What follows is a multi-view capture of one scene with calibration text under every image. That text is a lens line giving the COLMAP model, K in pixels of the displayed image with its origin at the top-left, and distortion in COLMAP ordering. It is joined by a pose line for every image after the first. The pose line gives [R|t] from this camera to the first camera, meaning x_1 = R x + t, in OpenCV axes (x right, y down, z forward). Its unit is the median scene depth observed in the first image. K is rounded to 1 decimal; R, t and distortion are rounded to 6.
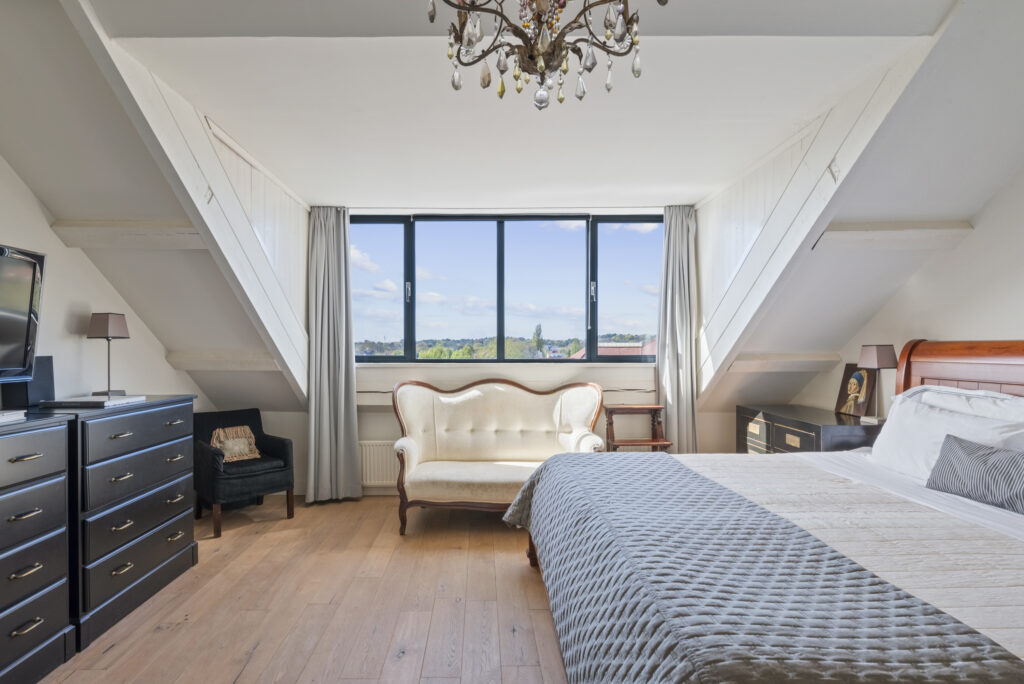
lens RADIAL K [[485.9, 0, 484.3], [0, 485.9, 339.8], [0, 0, 1]] dist [0.000069, 0.000021]
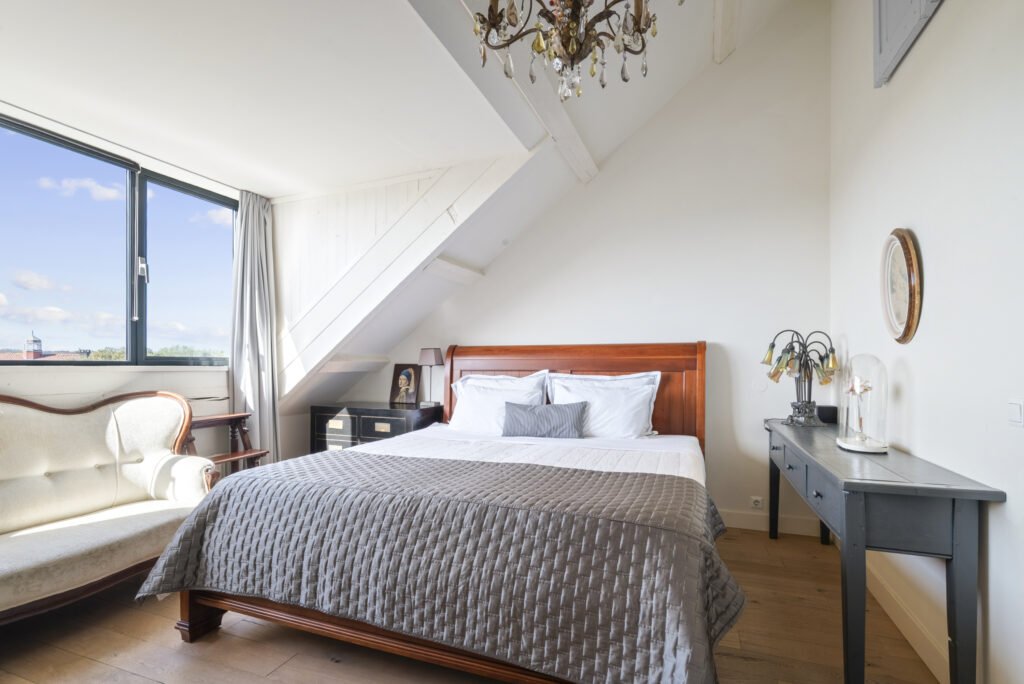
lens RADIAL K [[478.4, 0, 514.4], [0, 478.4, 363.0], [0, 0, 1]] dist [0.002098, 0.000785]
pose [[0.359953, 0.007389, 0.932941, -0.281786], [-0.013827, 0.999901, -0.002584, 0.040098], [-0.932868, -0.011970, 0.360019, 0.230512]]
